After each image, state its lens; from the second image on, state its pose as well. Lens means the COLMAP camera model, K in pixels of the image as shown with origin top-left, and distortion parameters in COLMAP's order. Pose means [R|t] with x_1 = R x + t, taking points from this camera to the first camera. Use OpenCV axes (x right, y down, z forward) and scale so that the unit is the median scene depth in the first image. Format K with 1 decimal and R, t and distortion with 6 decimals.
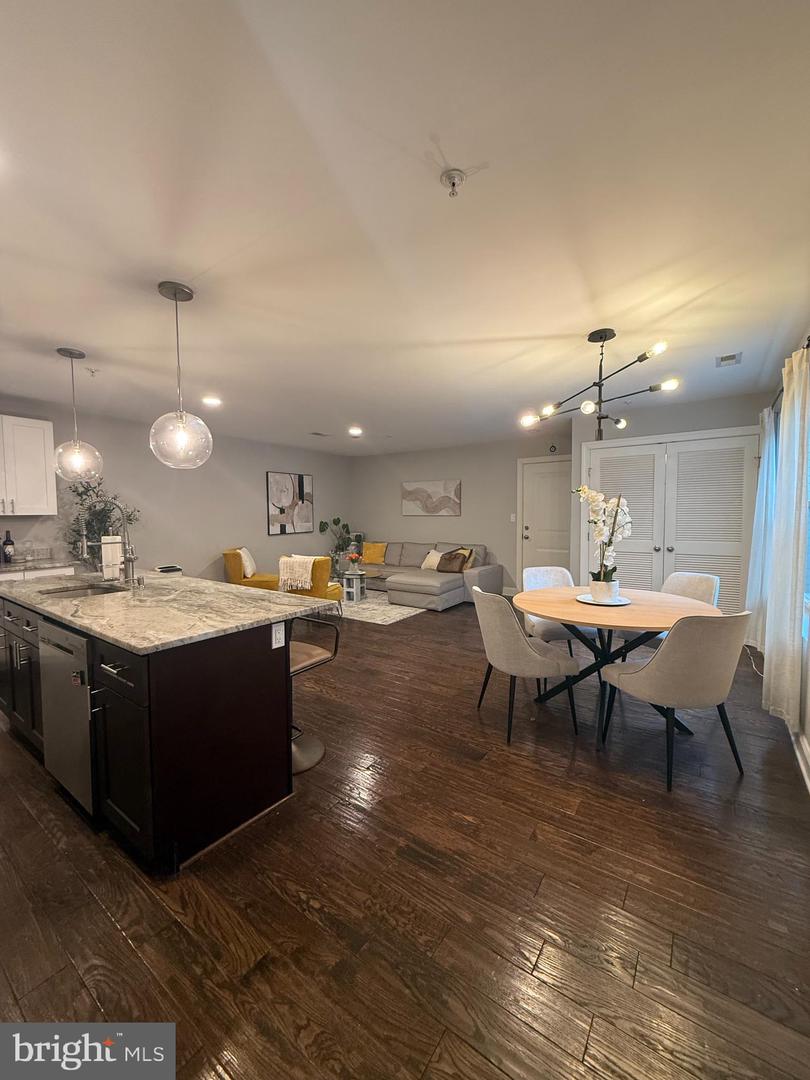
lens RADIAL K [[429.5, 0, 405.0], [0, 429.5, 540.0], [0, 0, 1]] dist [-0.001703, 0.000275]
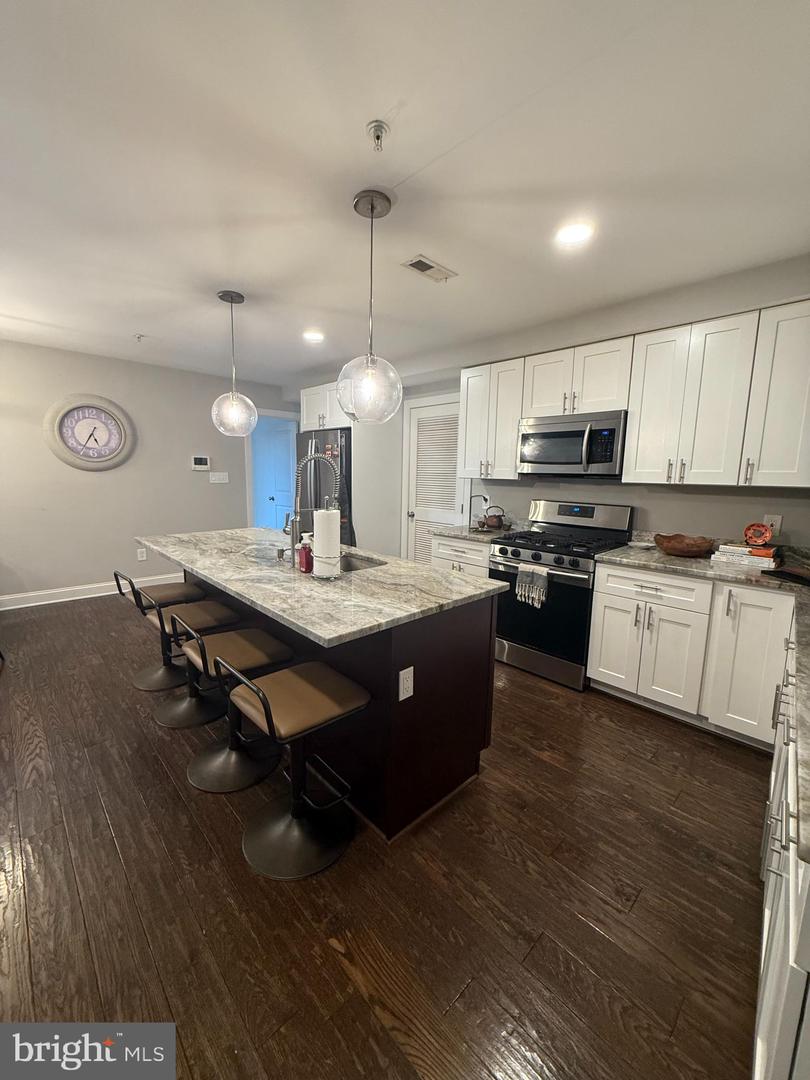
lens RADIAL K [[429.5, 0, 405.0], [0, 429.5, 540.0], [0, 0, 1]] dist [-0.001703, 0.000275]
pose [[-0.981778, -0.046051, 0.184368, -0.611802], [-0.006900, 0.978192, 0.207588, -0.061817], [-0.189907, 0.202534, -0.960685, 1.065044]]
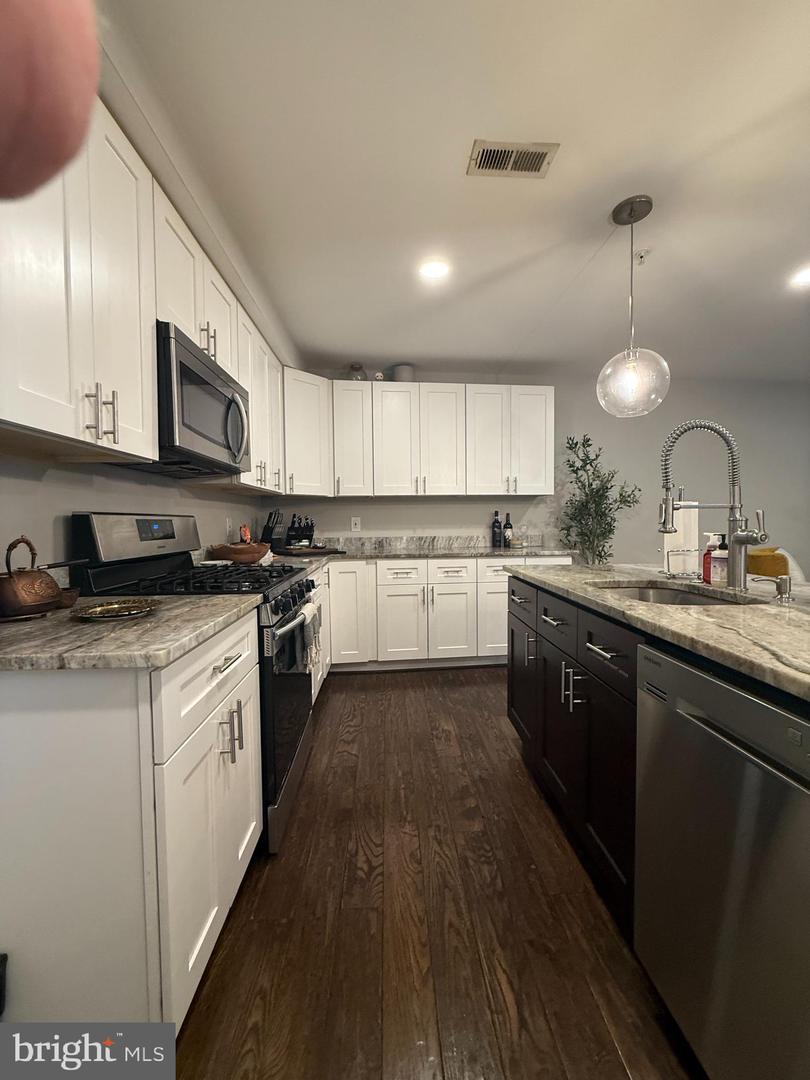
lens RADIAL K [[429.5, 0, 405.0], [0, 429.5, 540.0], [0, 0, 1]] dist [-0.001703, 0.000275]
pose [[0.617762, 0.030507, -0.785773, -0.304983], [-0.042888, 0.999067, 0.005070, 0.037357], [0.785195, 0.030568, 0.618494, 0.233068]]
